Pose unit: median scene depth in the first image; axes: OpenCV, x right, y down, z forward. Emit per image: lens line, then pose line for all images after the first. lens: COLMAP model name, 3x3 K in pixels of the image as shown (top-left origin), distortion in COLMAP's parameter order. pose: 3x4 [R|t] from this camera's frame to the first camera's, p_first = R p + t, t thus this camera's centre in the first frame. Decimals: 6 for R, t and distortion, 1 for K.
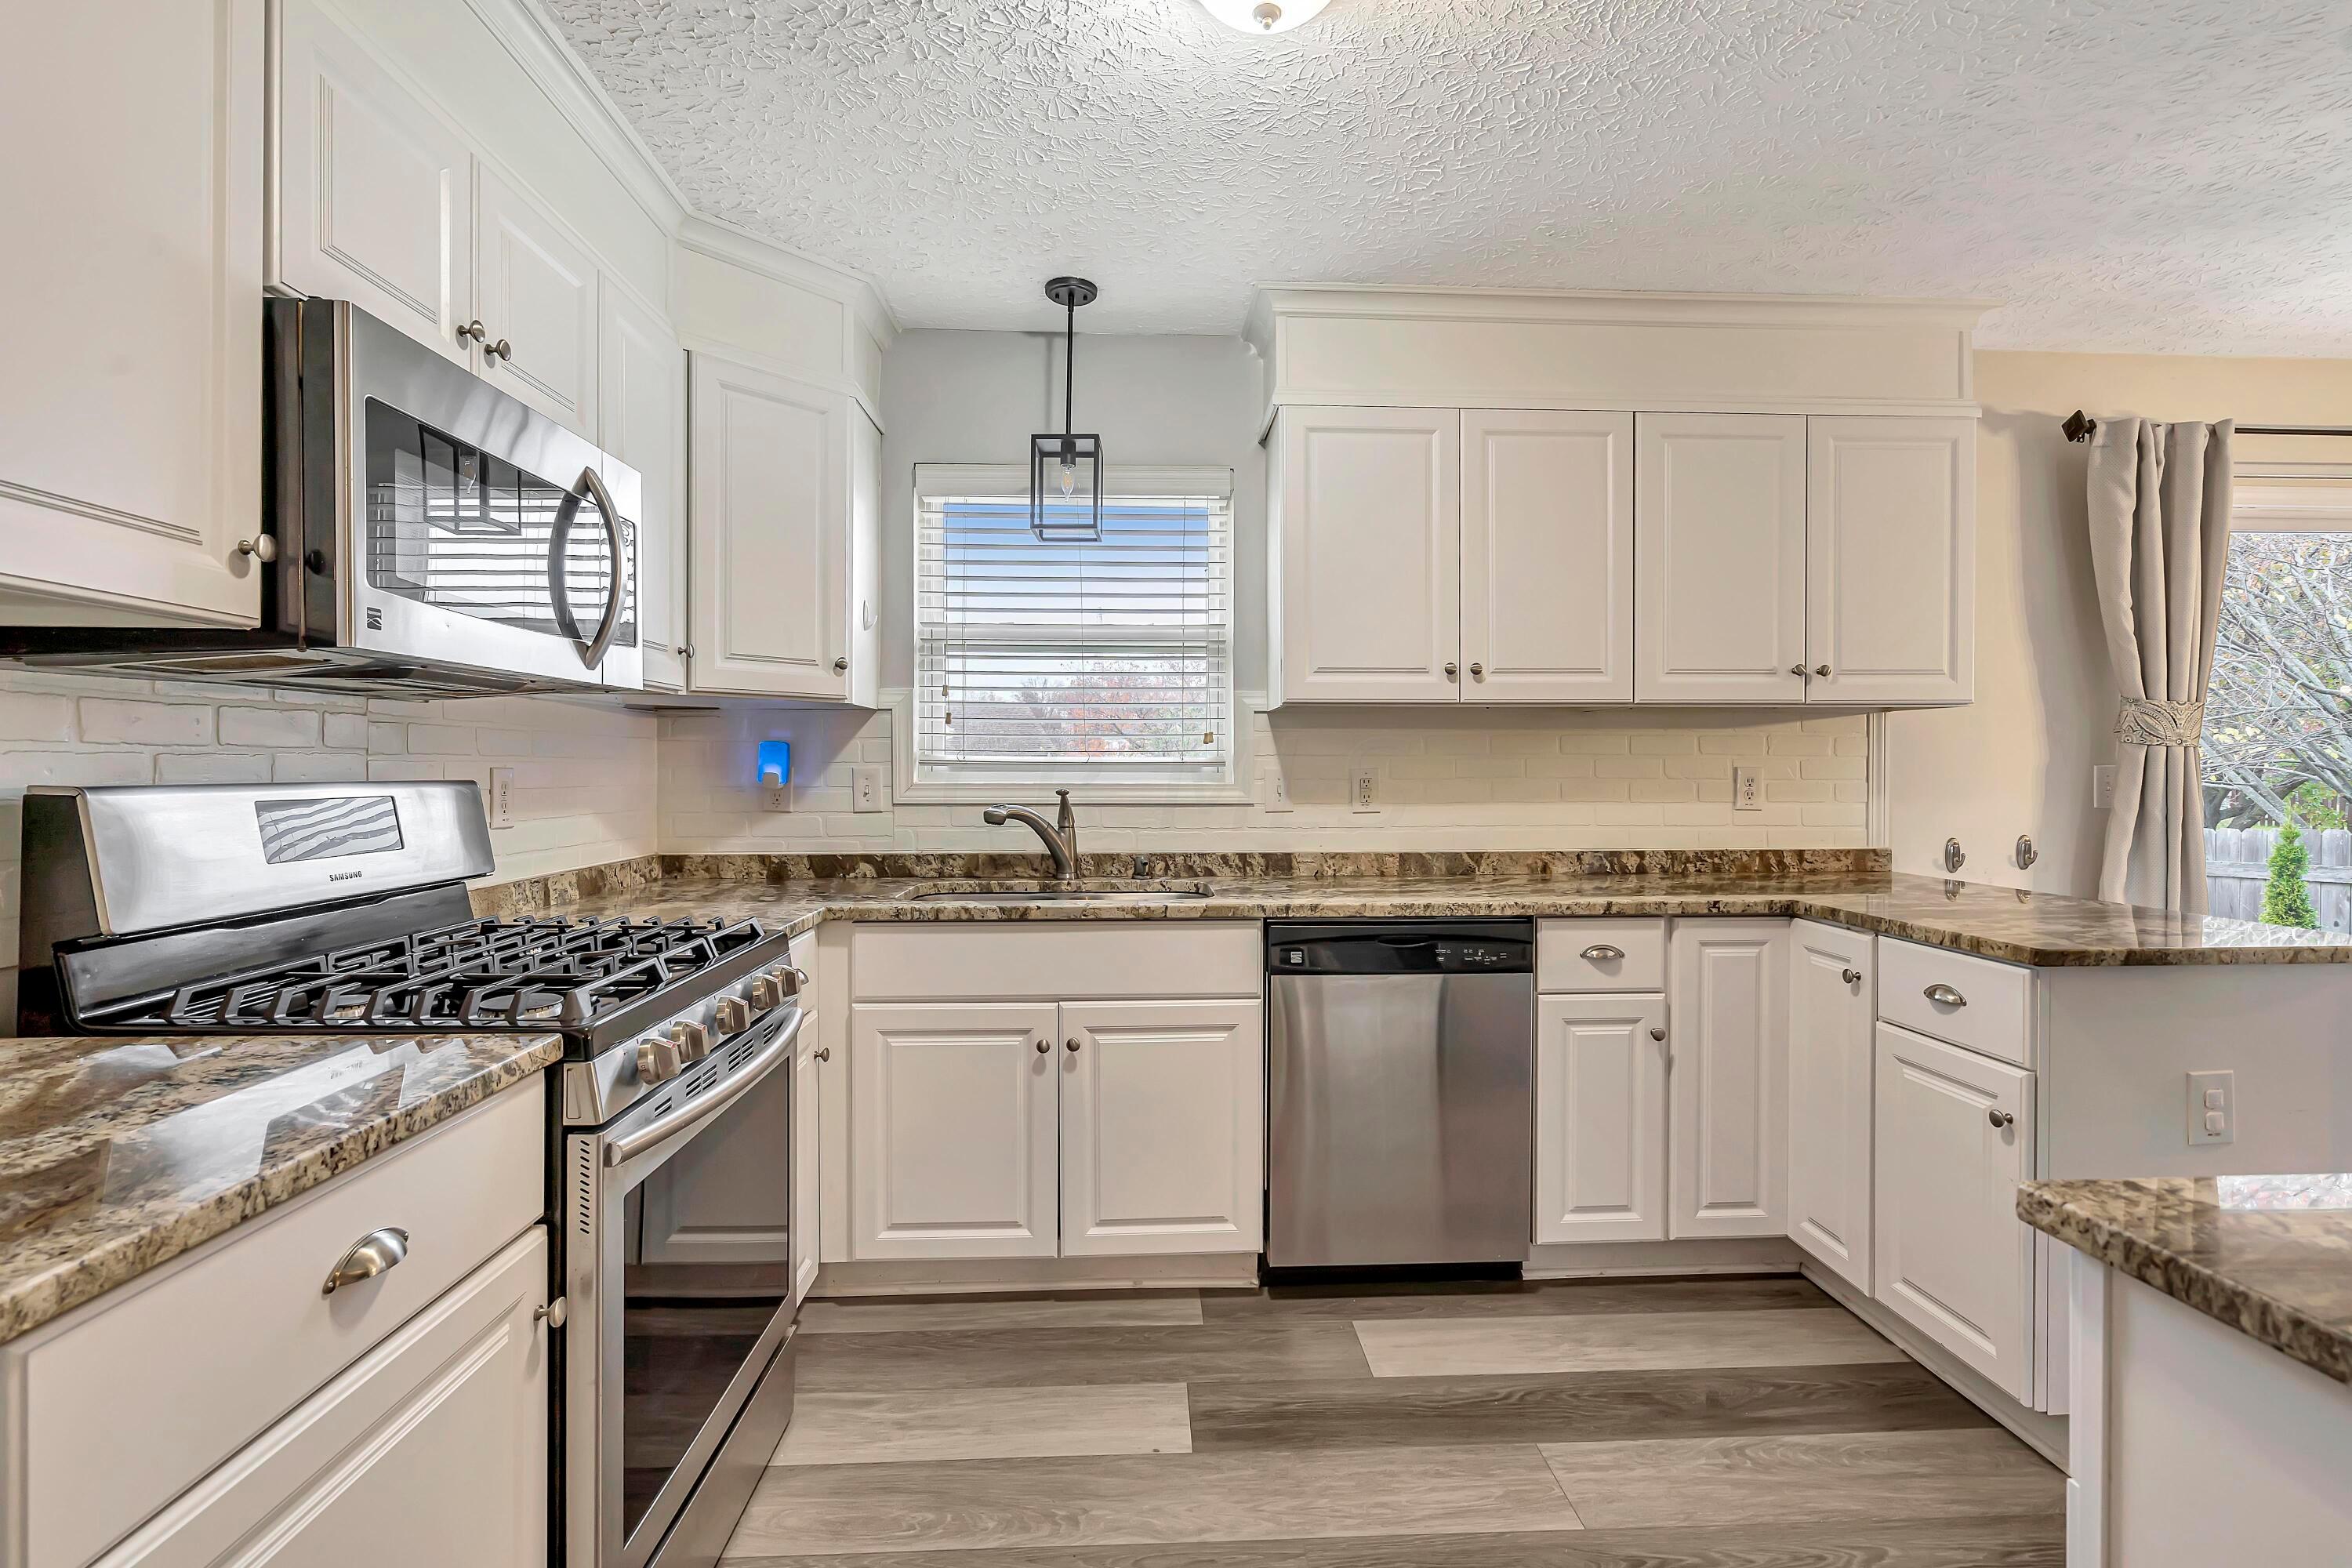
lens RADIAL K [[1092.0, 0, 1182.8], [0, 1092.0, 769.9], [0, 0, 1]] dist [-0.004194, 0.000022]
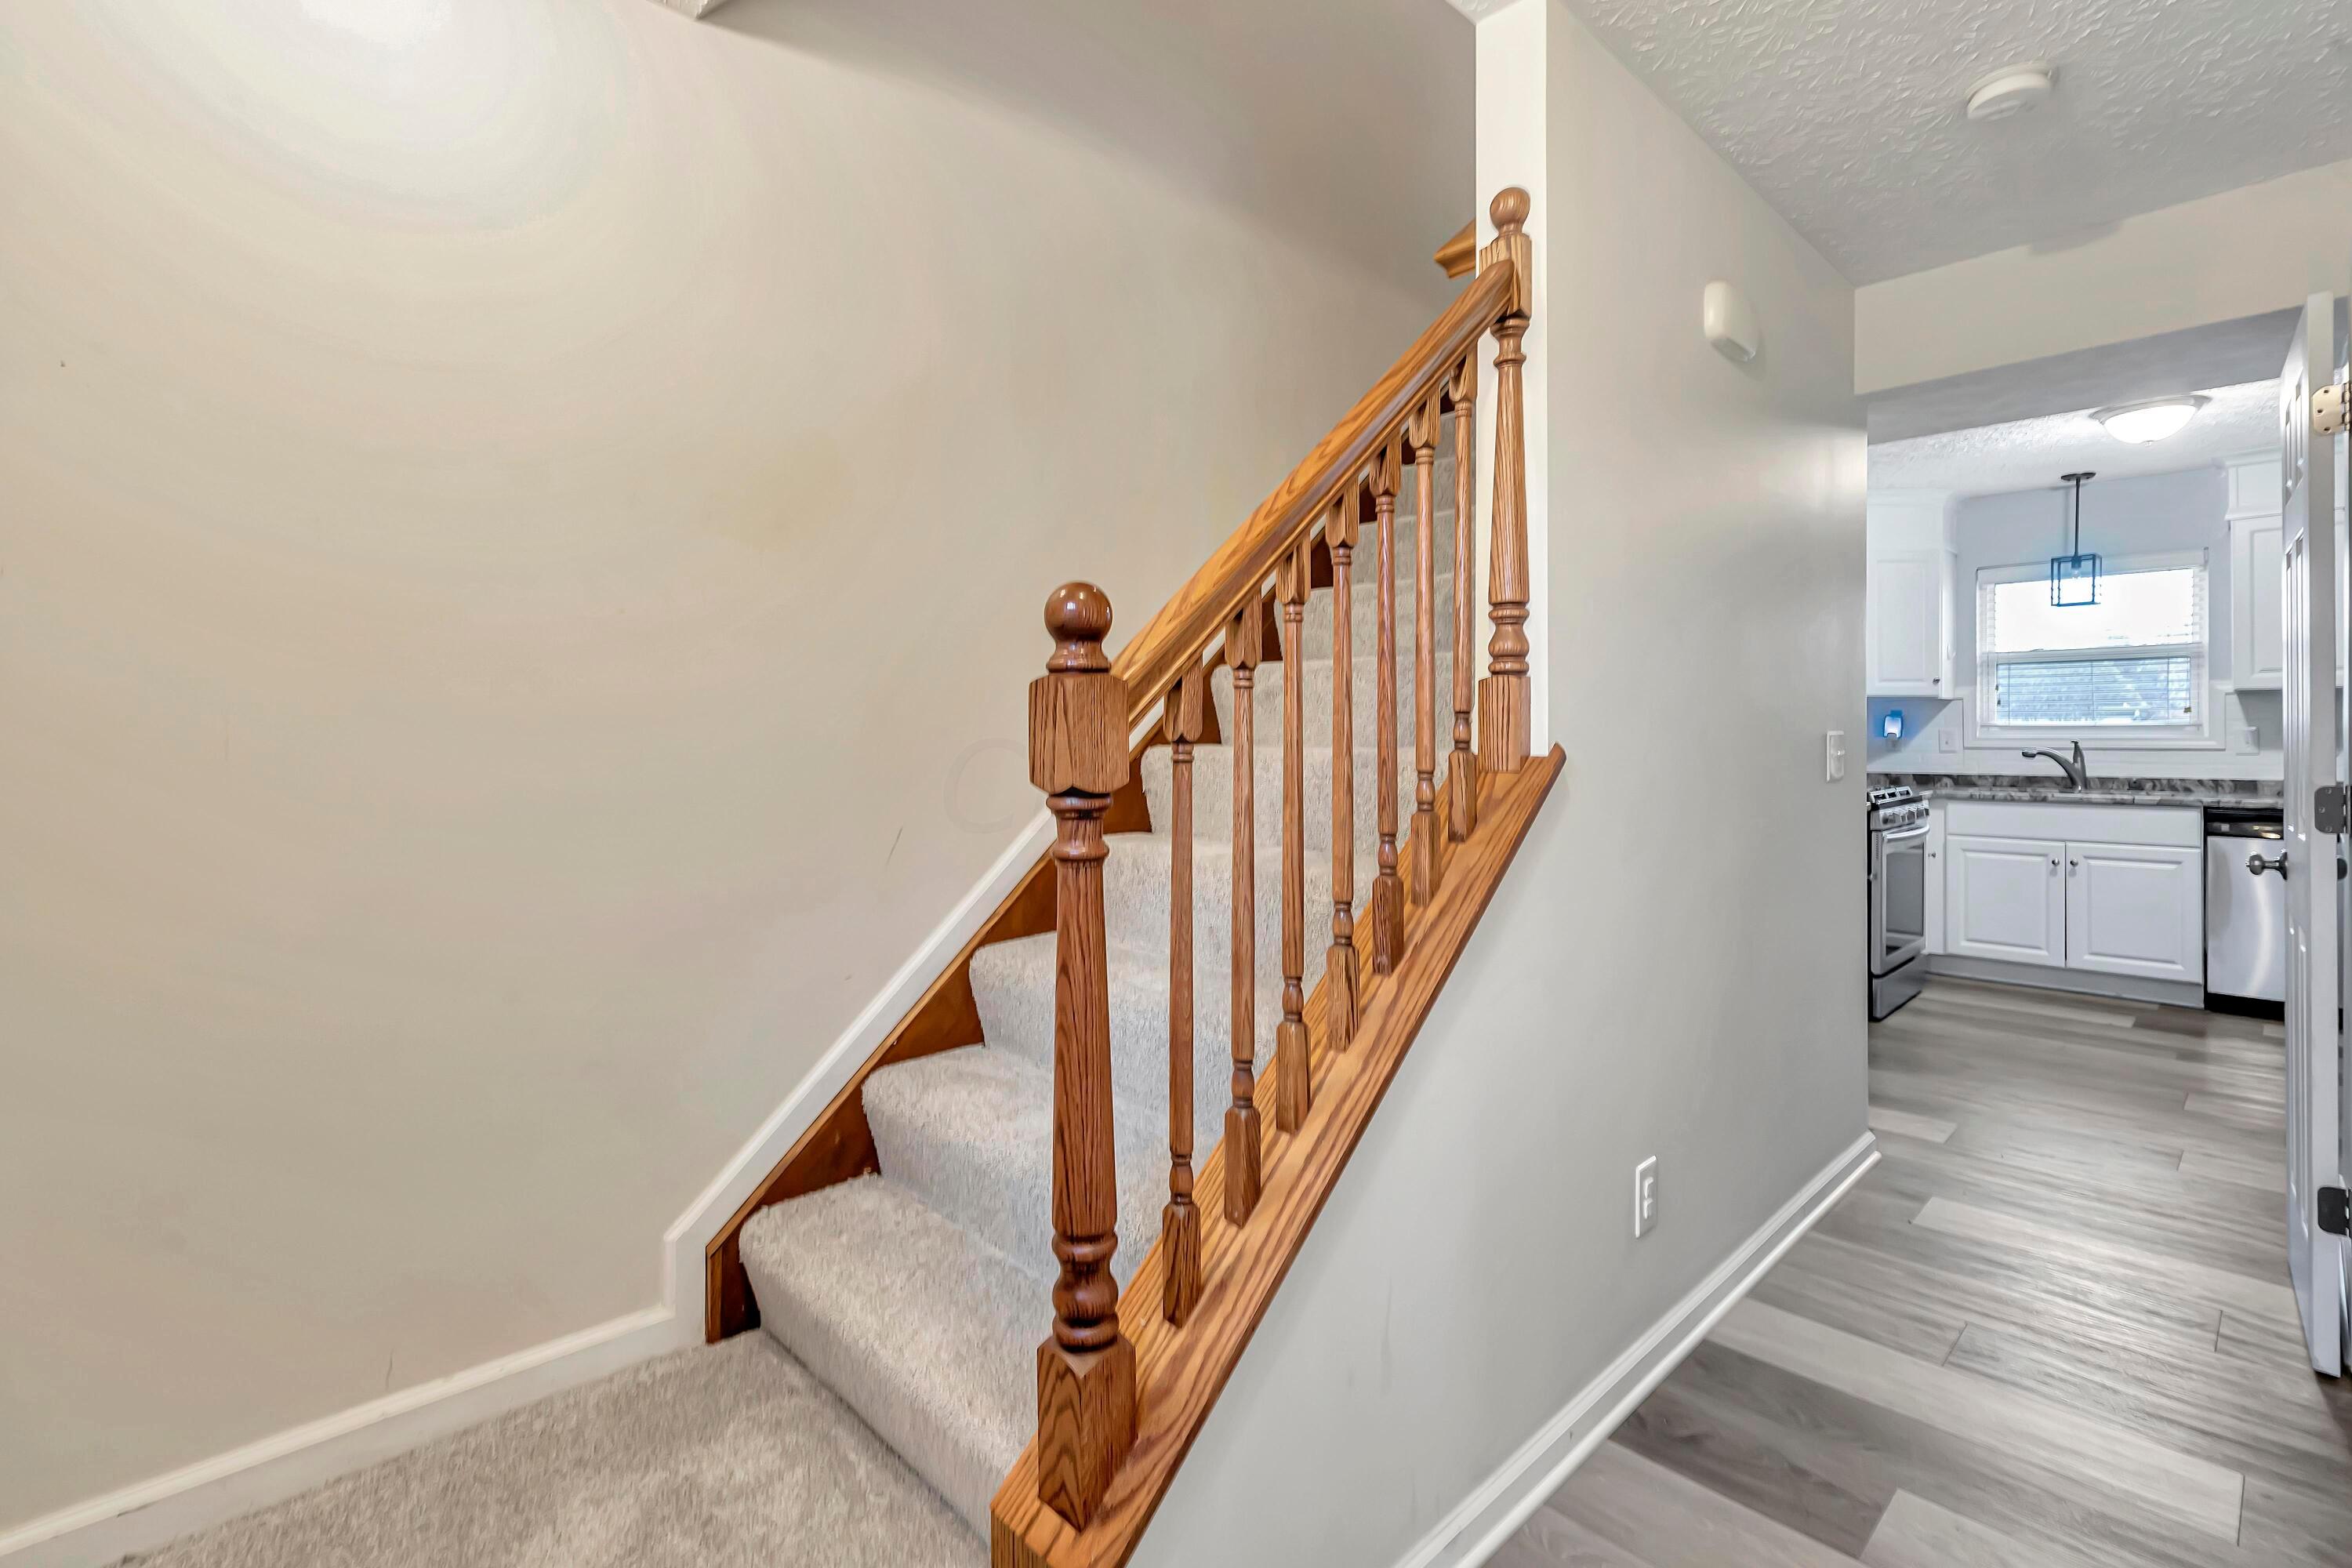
lens RADIAL K [[1085.4, 0, 1172.8], [0, 1085.4, 737.3], [0, 0, 1]] dist [-0.002312, -0.000259]
pose [[0.653695, 0.000052, -0.756758, 0.281958], [0.003013, 0.999992, 0.002672, 0.003443], [0.756752, -0.004026, 0.653690, -1.365561]]
